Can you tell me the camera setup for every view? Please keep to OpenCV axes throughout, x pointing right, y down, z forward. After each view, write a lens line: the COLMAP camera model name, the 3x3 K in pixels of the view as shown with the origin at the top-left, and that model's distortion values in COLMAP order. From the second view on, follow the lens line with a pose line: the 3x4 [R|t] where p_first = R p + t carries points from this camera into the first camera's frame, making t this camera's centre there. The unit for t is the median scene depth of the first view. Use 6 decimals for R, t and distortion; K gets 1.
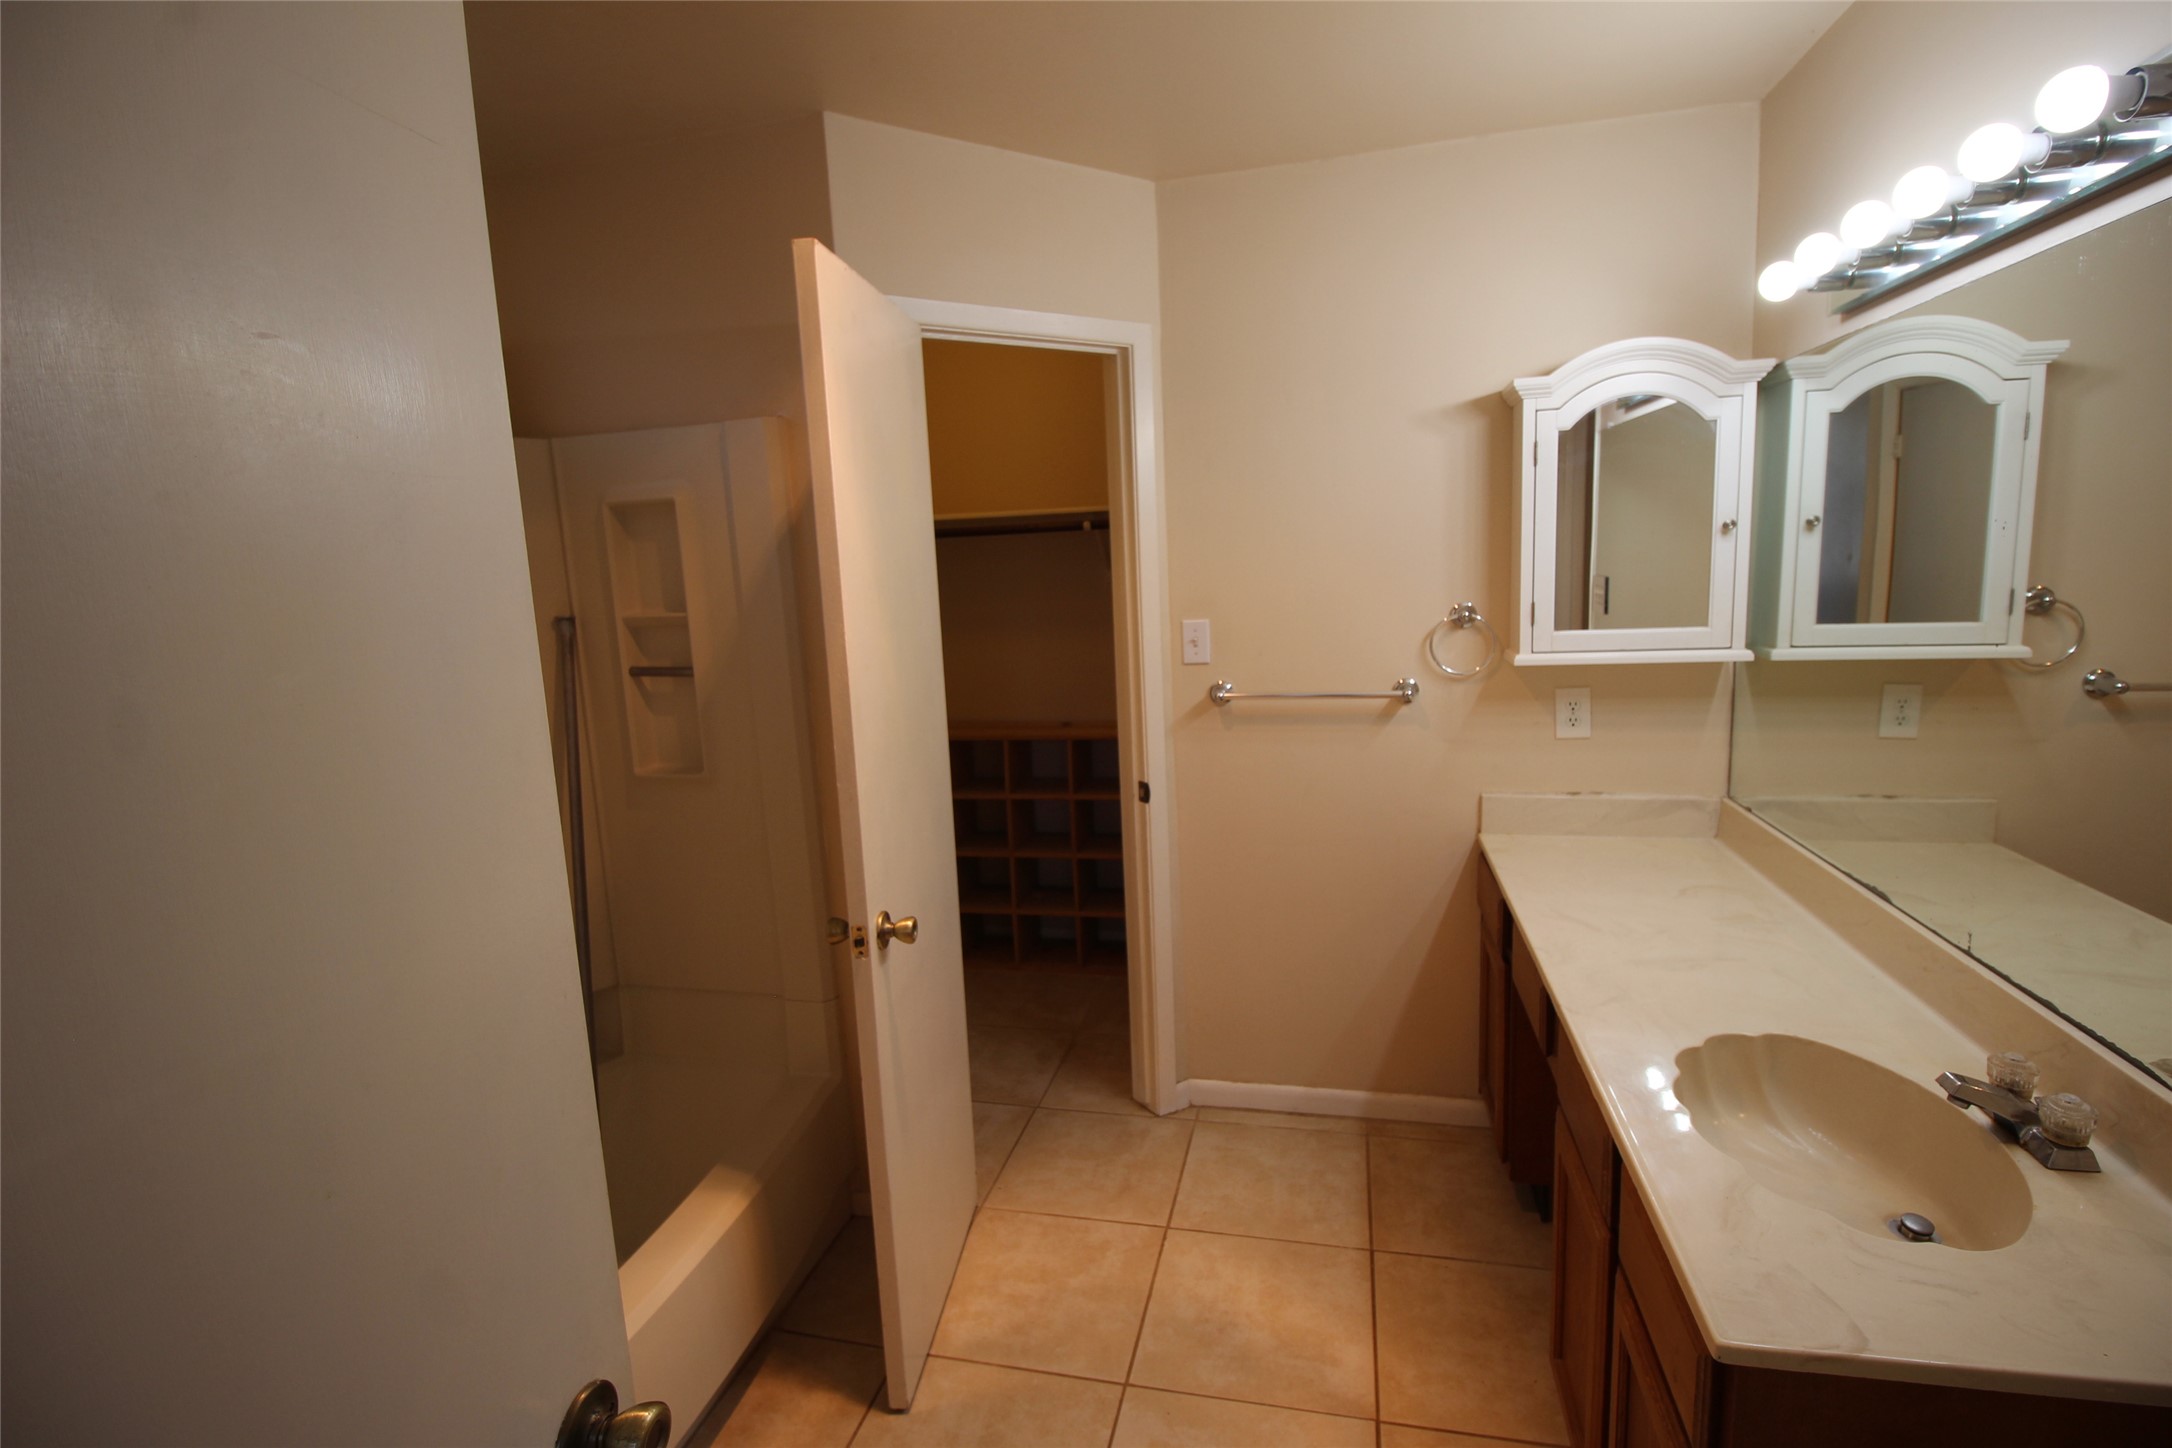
lens RADIAL K [[1027.2, 0, 1093.4], [0, 1027.2, 719.1], [0, 0, 1]] dist [-0.011504, -0.000678]
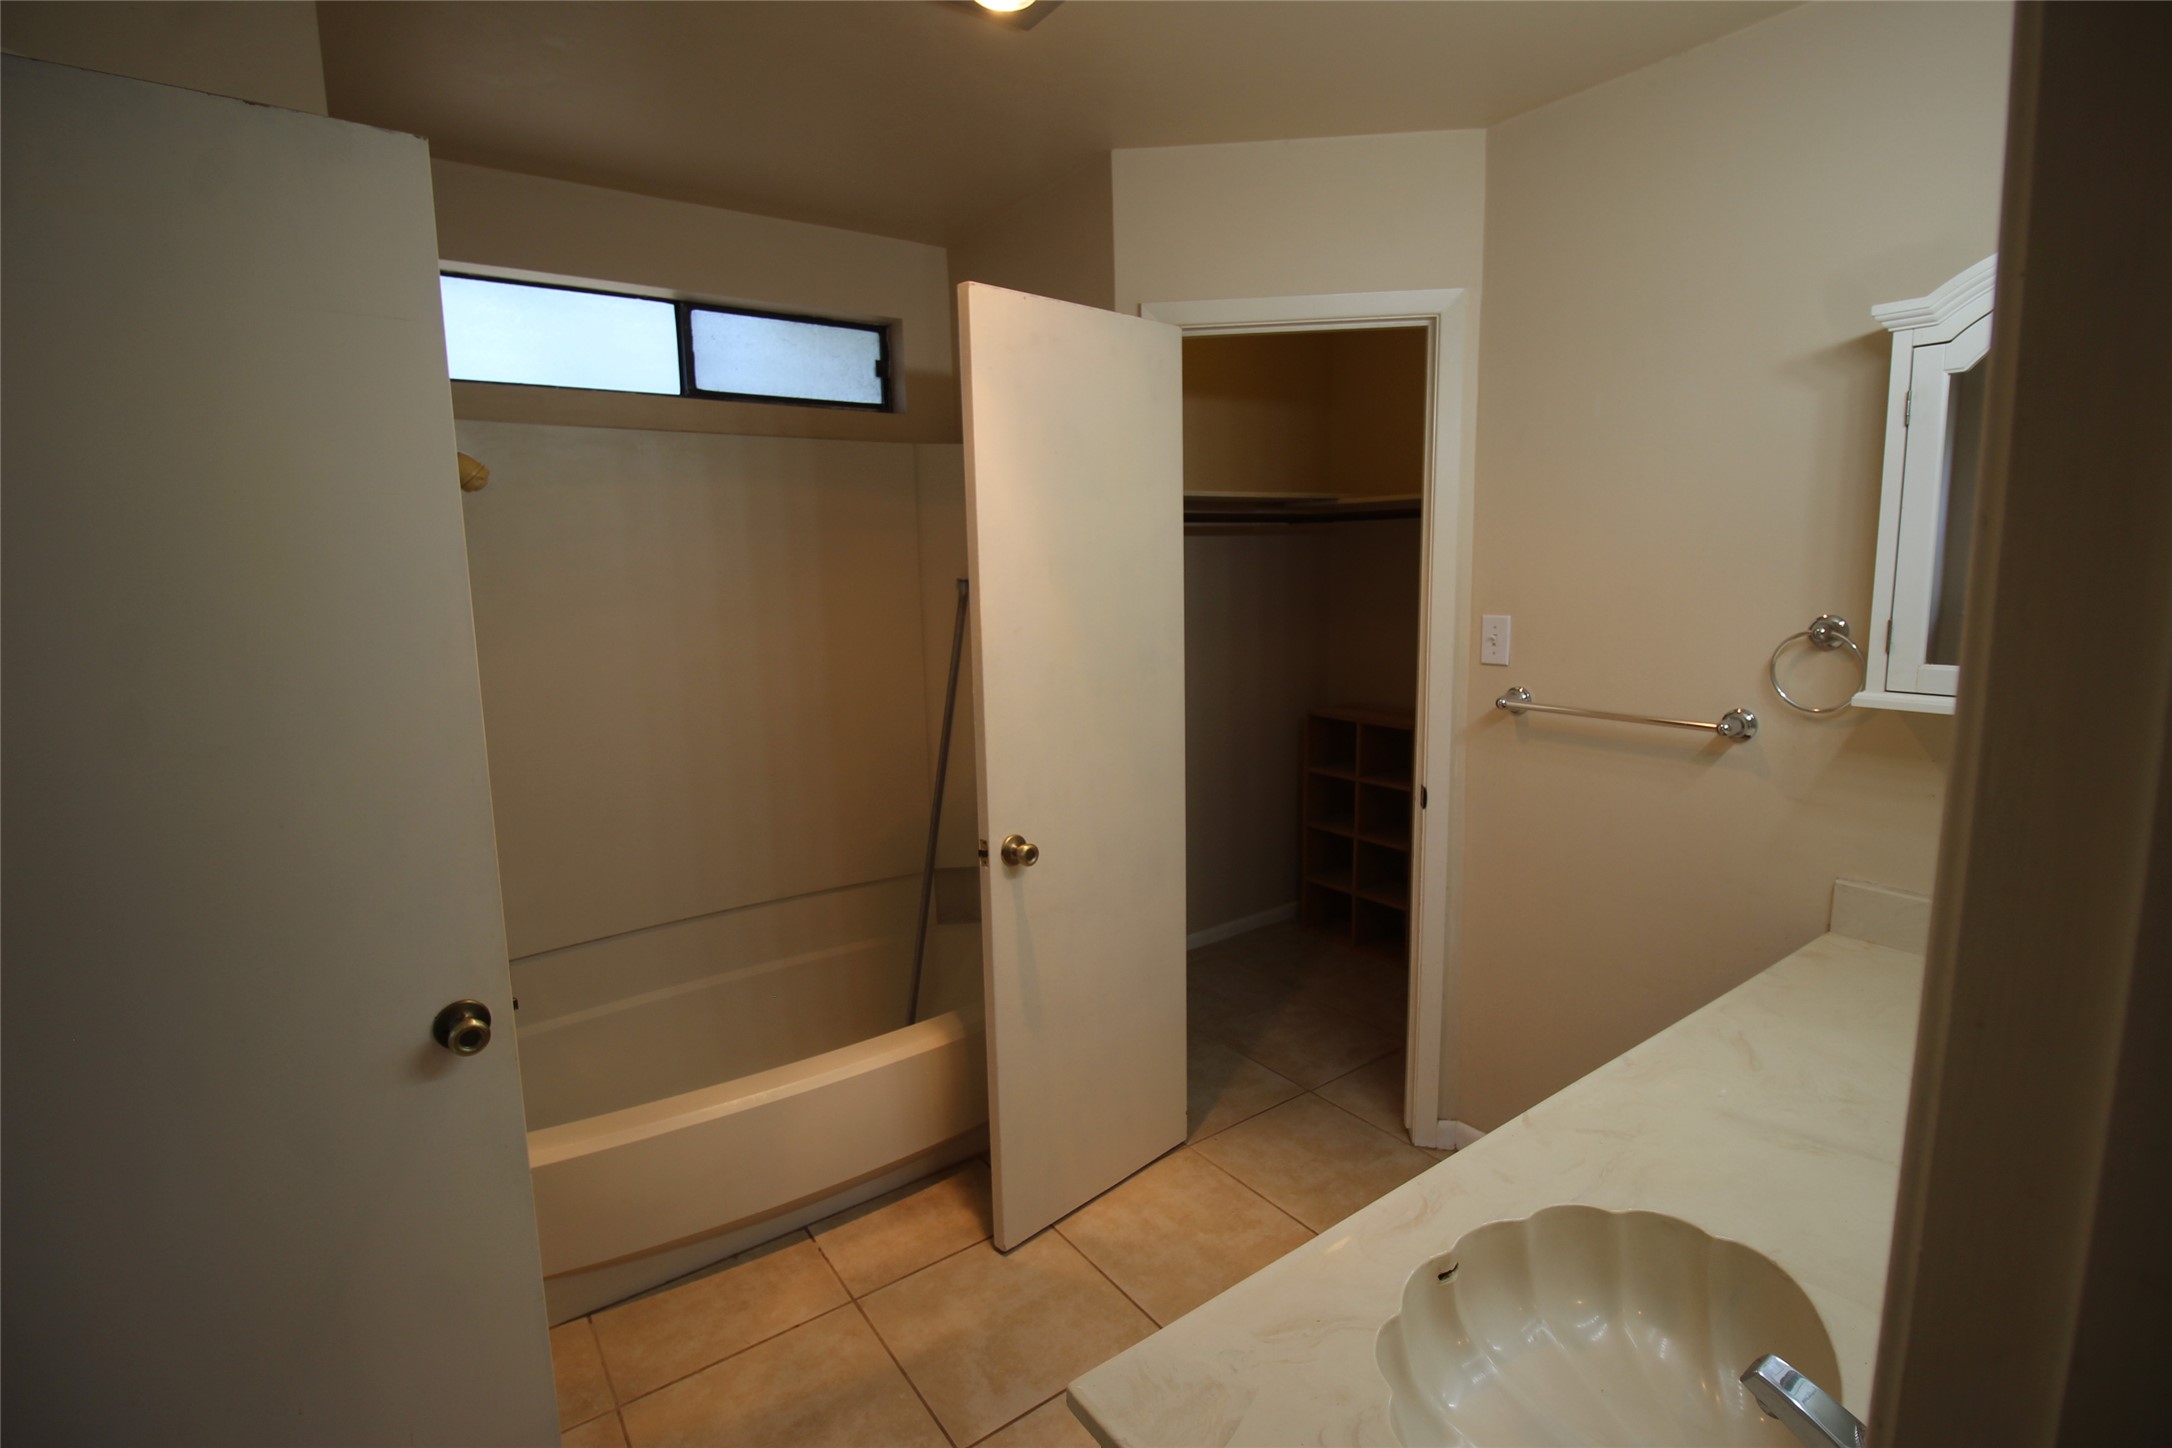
lens RADIAL K [[1027.2, 0, 1089.6], [0, 1027.2, 716.0], [0, 0, 1]] dist [-0.011504, -0.000678]
pose [[0.752104, 0.130725, -0.645950, 0.441925], [-0.118919, 0.990961, 0.062086, -0.024668], [0.648227, 0.030121, 0.760851, 0.101331]]
